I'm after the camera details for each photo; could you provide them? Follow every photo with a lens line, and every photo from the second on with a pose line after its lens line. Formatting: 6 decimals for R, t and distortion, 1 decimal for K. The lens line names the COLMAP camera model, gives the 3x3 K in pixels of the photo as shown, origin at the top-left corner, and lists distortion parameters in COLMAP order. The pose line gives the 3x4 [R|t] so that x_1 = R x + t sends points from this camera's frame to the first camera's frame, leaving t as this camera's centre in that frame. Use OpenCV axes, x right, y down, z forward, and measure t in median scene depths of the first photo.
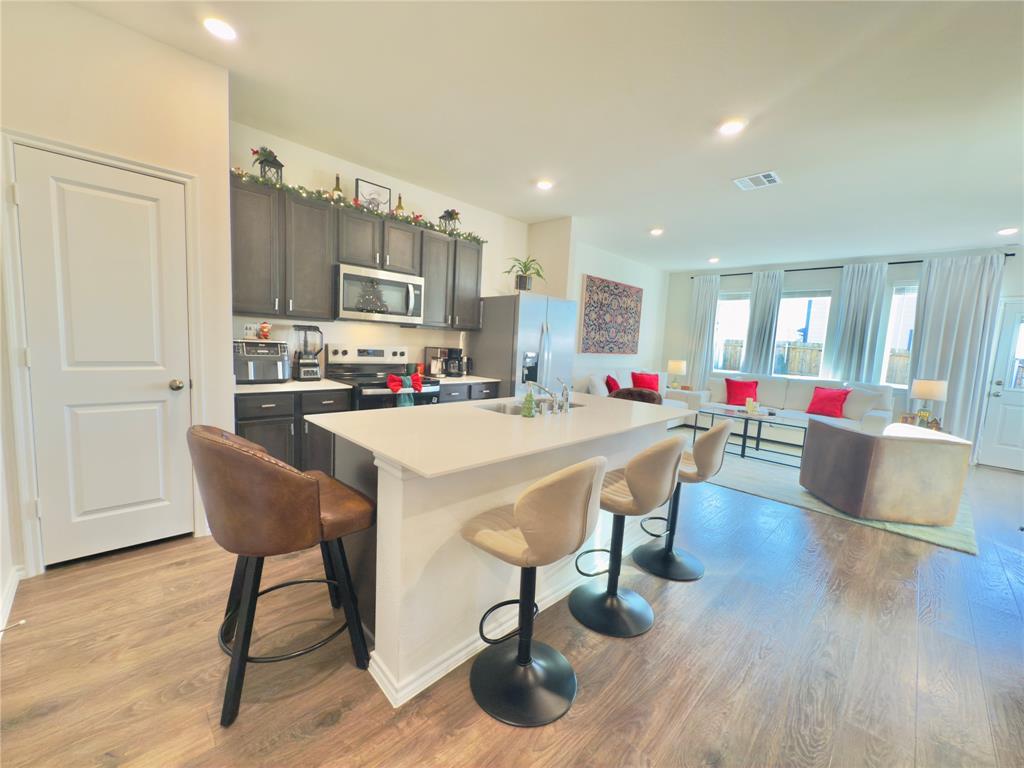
lens RADIAL K [[409.6, 0, 512.3], [0, 409.6, 383.1], [0, 0, 1]] dist [0.000651, 0.000092]
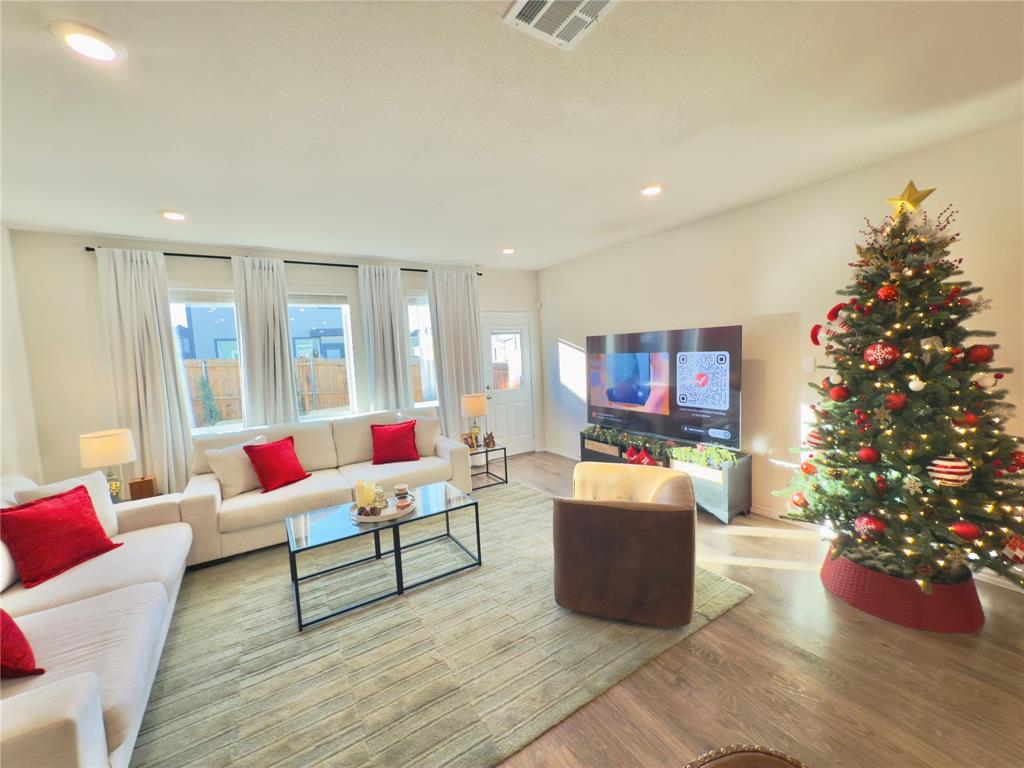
lens RADIAL K [[409.6, 0, 512.3], [0, 409.6, 378.7], [0, 0, 1]] dist [0.000651, 0.000092]
pose [[0.203439, -0.134321, 0.969830, 0.089095], [0.159320, 0.981884, 0.102570, -0.112004], [-0.966038, 0.133647, 0.221154, 0.596126]]
